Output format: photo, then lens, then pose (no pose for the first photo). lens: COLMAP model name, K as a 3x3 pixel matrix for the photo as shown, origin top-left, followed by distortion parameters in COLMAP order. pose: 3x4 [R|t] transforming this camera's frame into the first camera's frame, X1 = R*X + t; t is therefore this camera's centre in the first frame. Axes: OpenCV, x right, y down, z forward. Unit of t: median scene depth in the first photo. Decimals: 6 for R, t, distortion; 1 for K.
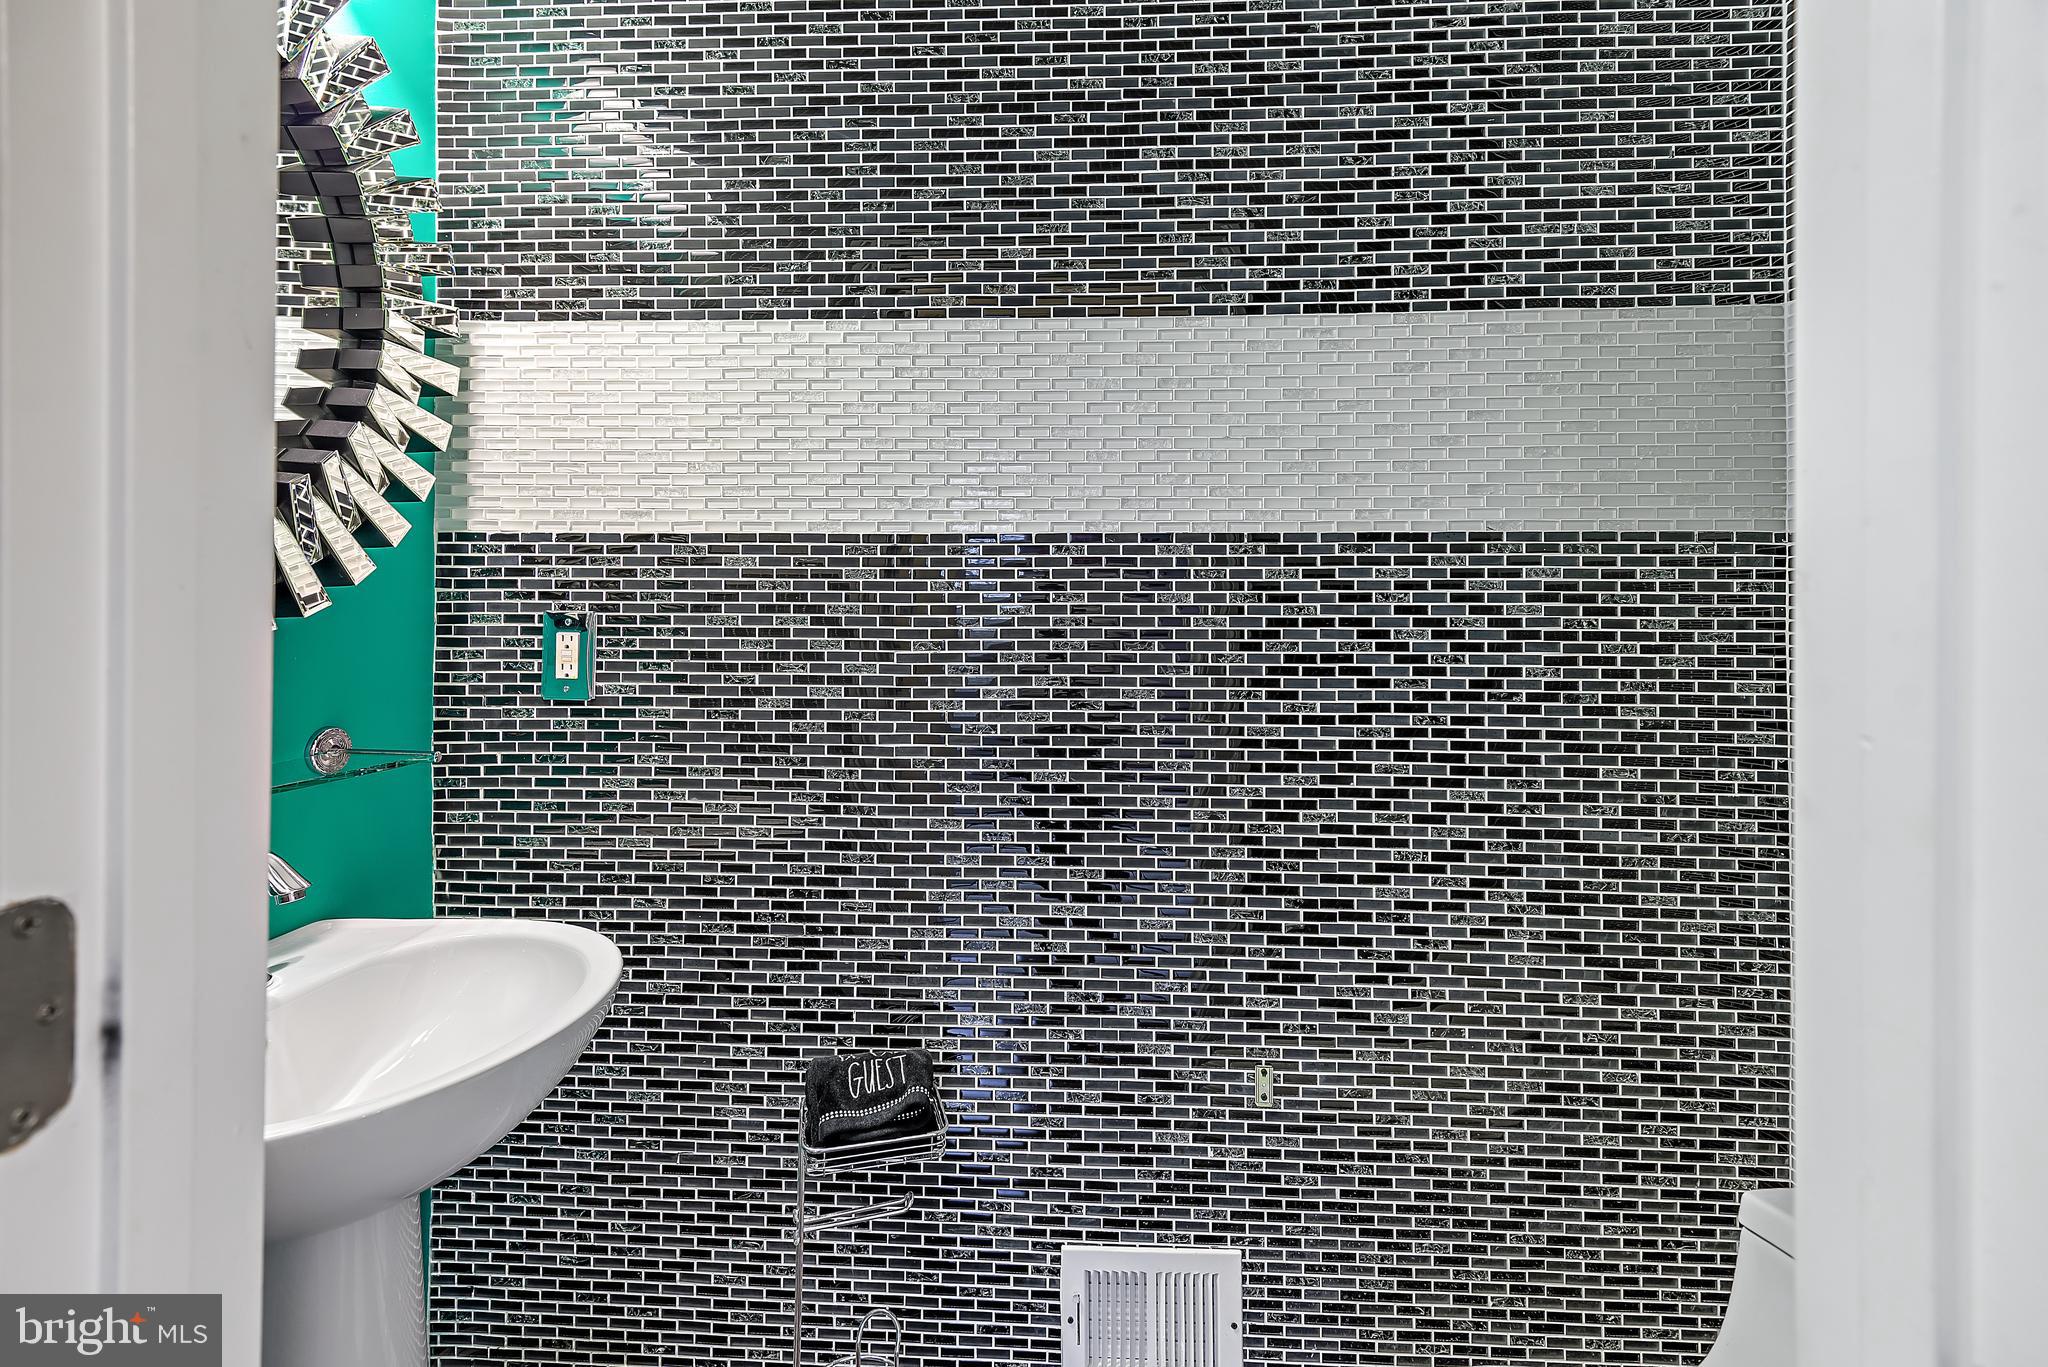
lens RADIAL K [[927.5, 0, 1021.5], [0, 927.5, 619.5], [0, 0, 1]] dist [0.034371, -0.020494]
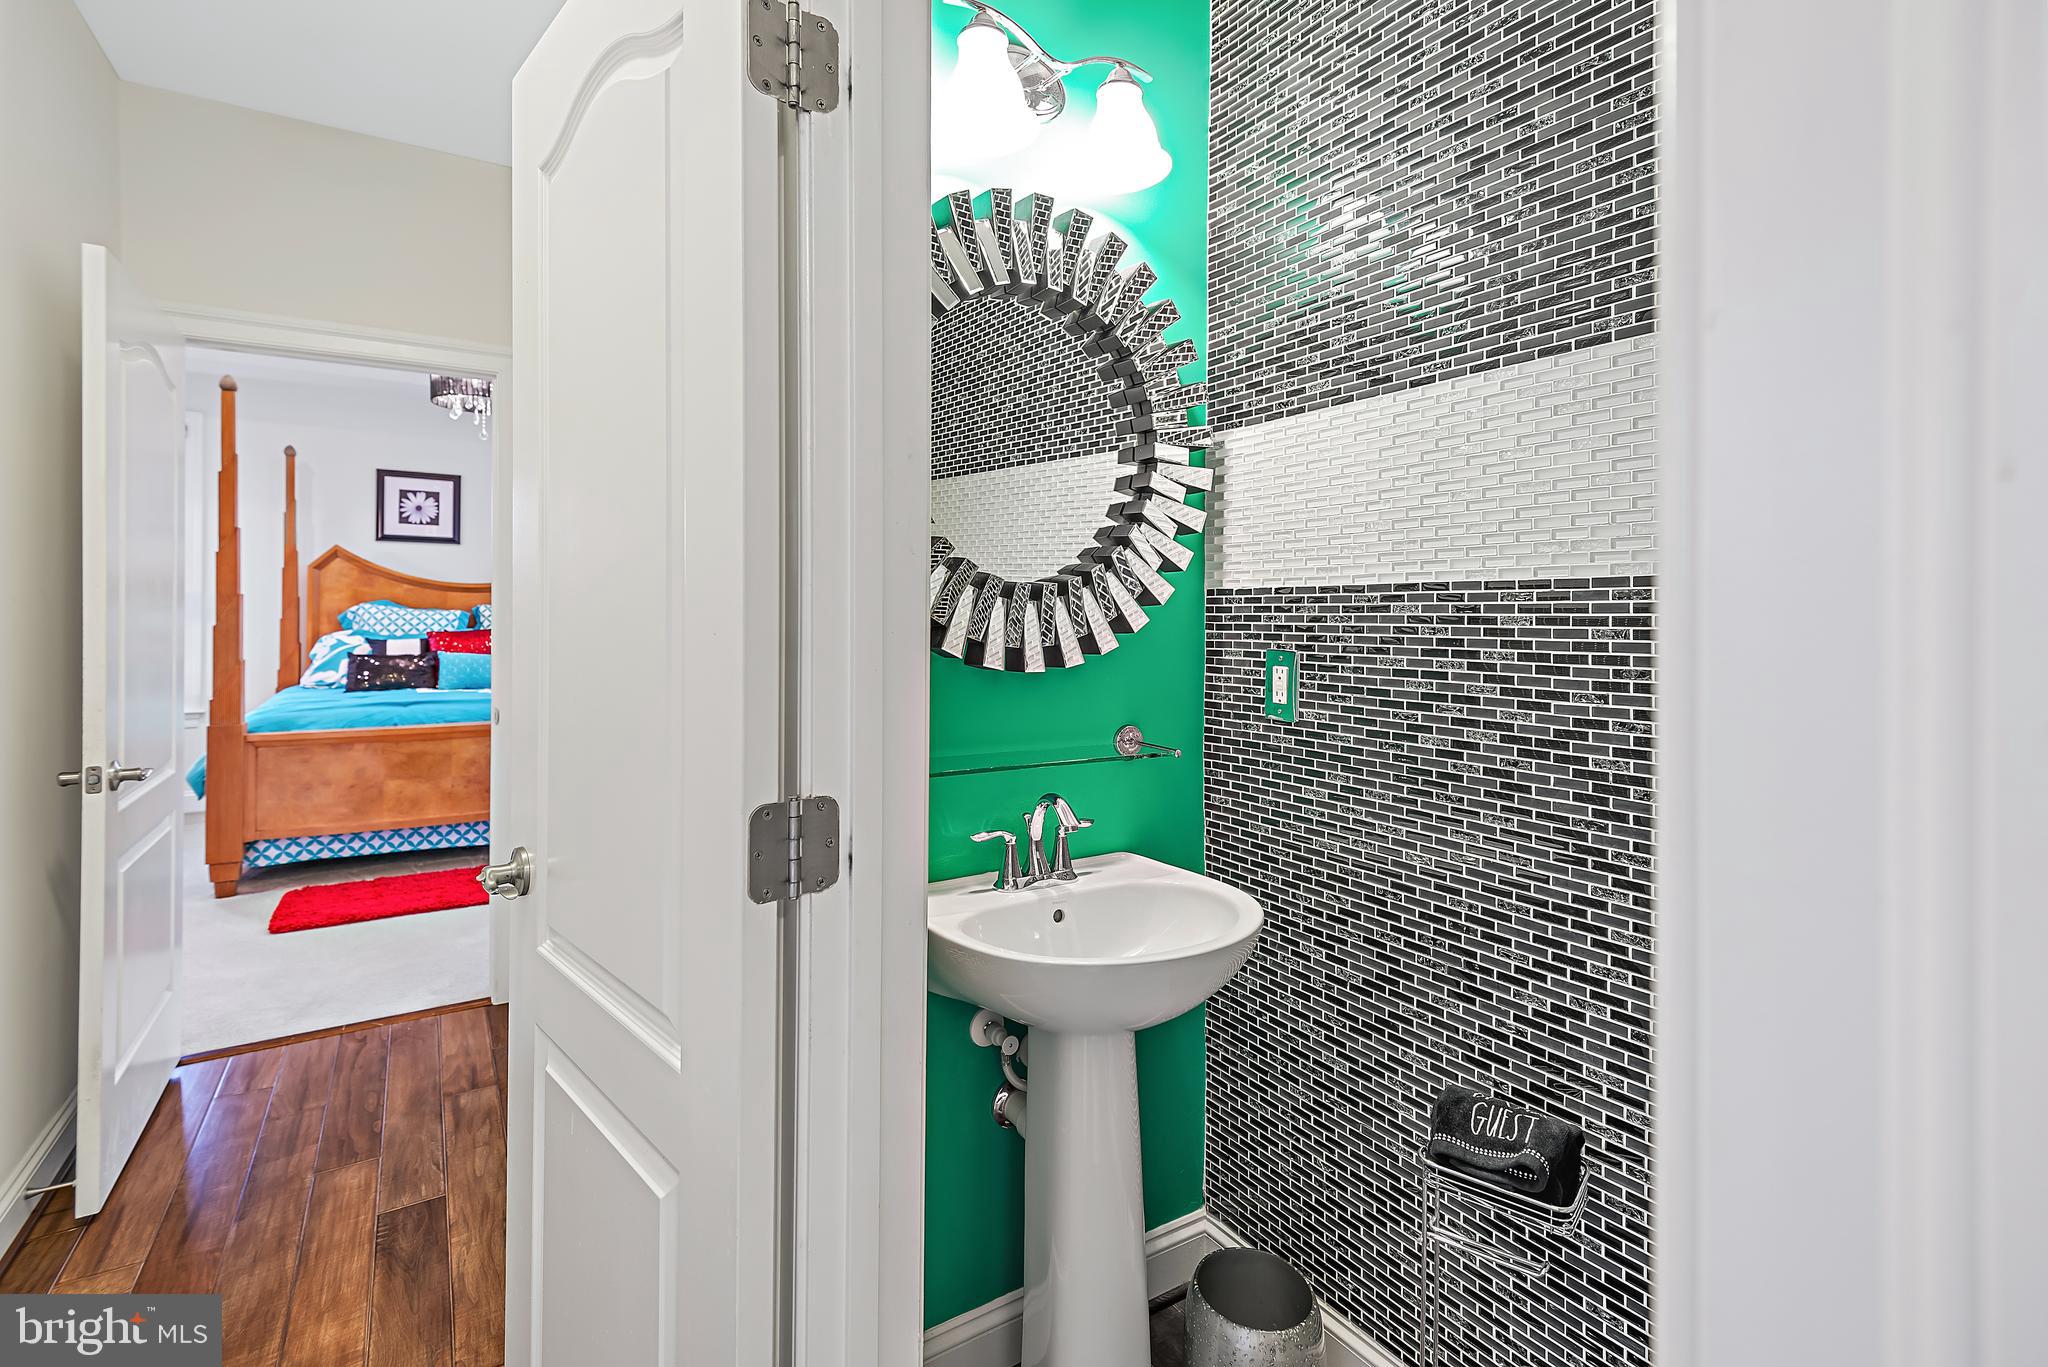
lens RADIAL K [[927.5, 0, 1021.5], [0, 927.5, 619.5], [0, 0, 1]] dist [0.034371, -0.020494]
pose [[0.581302, 0.001090, -0.813687, 0.329823], [-0.001940, 0.999998, -0.000046, -0.049066], [0.813686, 0.001606, 0.581303, -0.008721]]
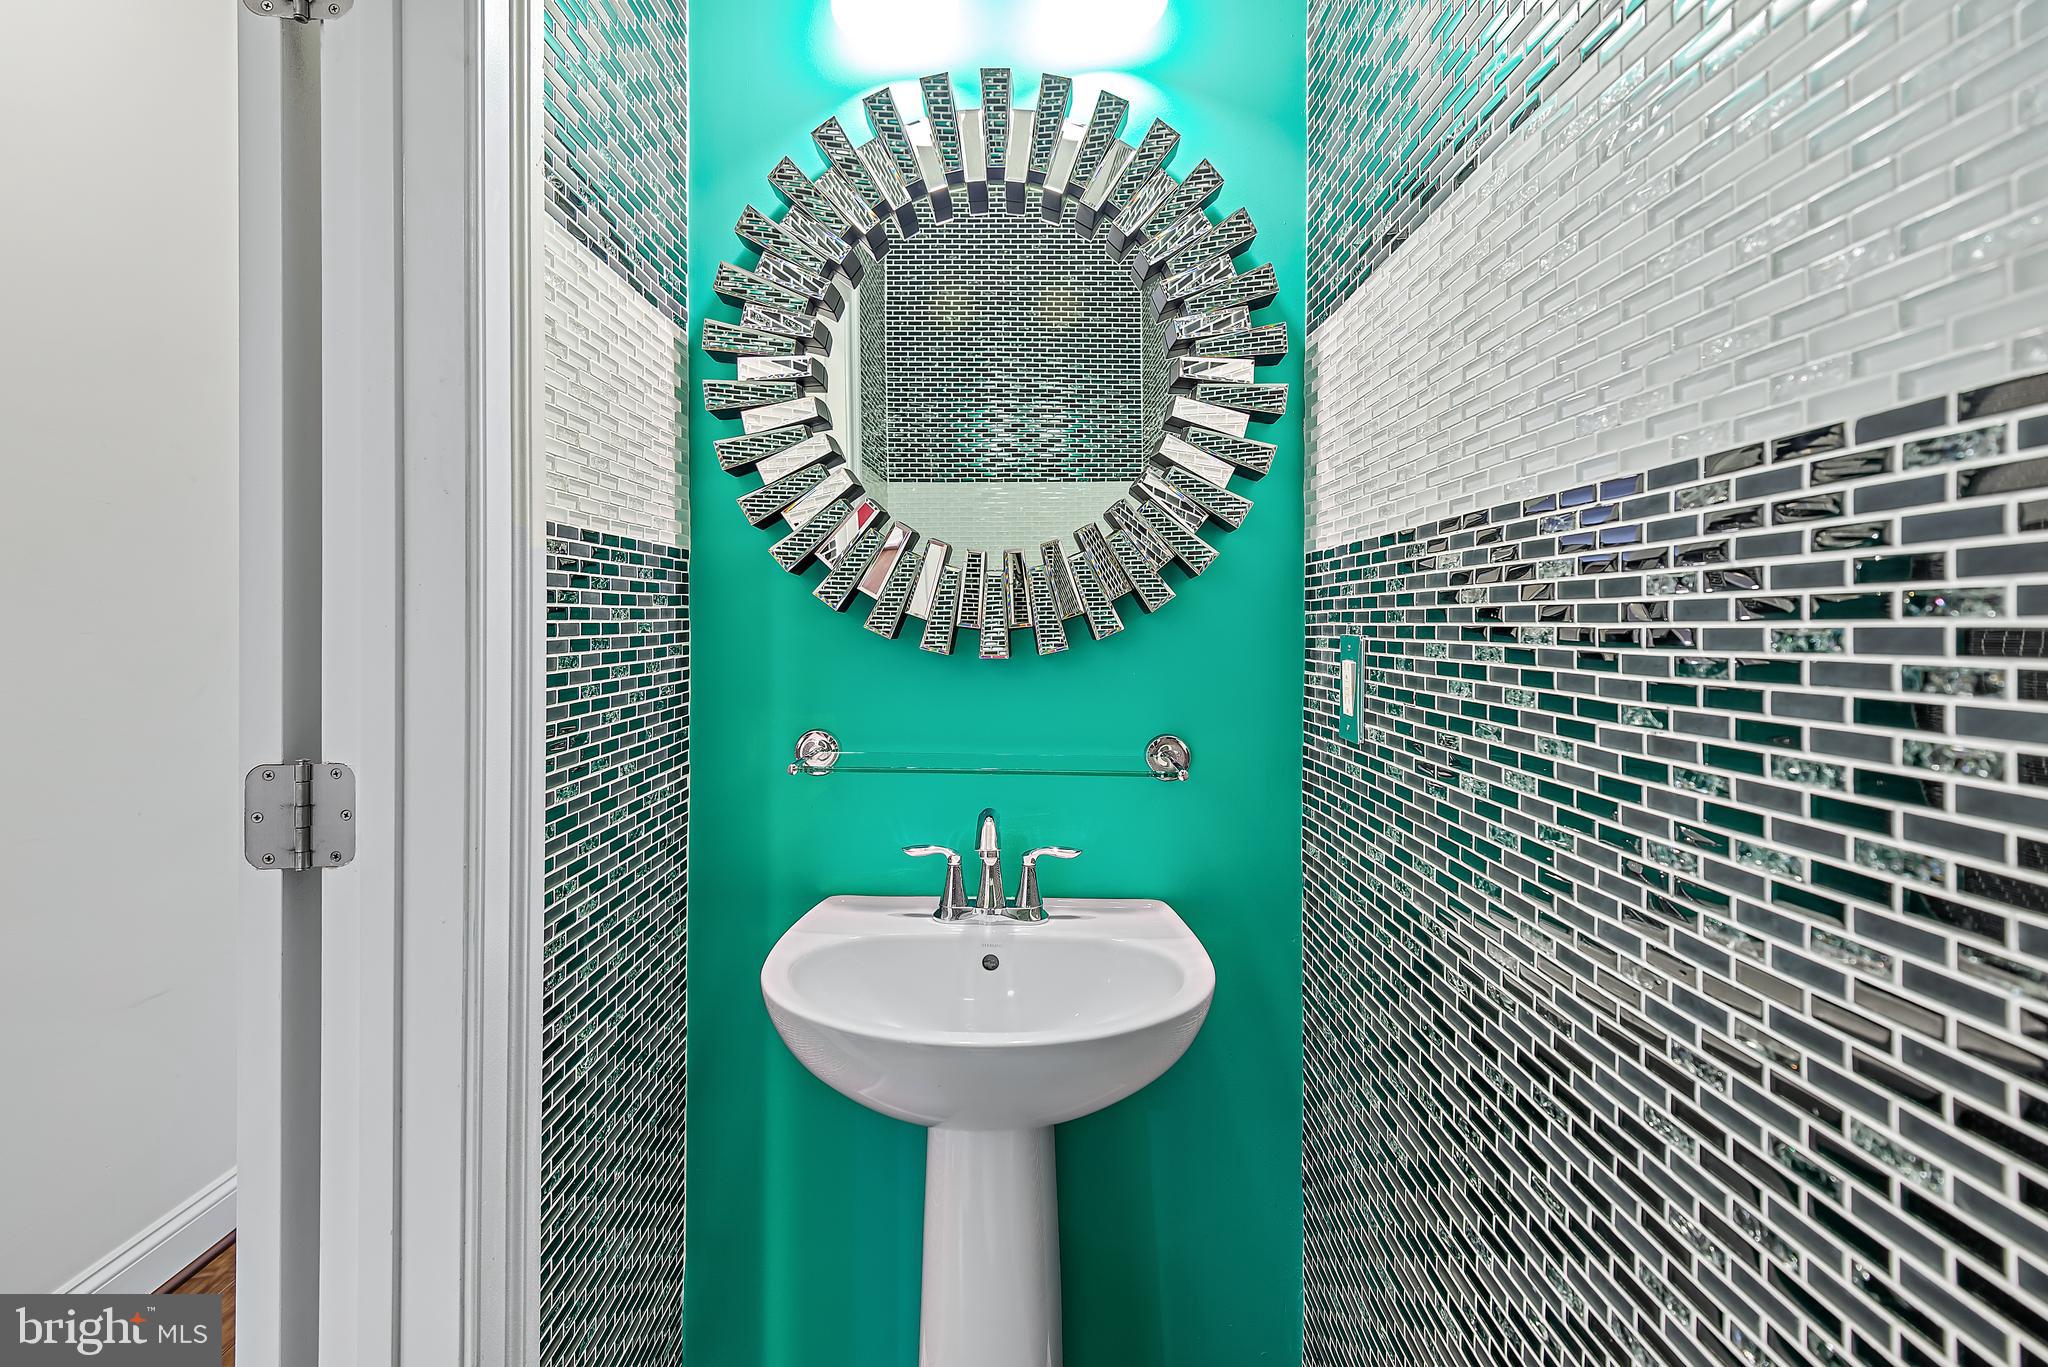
lens RADIAL K [[927.5, 0, 1021.5], [0, 927.5, 619.5], [0, 0, 1]] dist [0.034371, -0.020494]
pose [[0.047759, -0.009572, -0.998813, 0.342627], [-0.006690, 0.999929, -0.009902, -0.012767], [0.998837, 0.007155, 0.047691, 0.667929]]
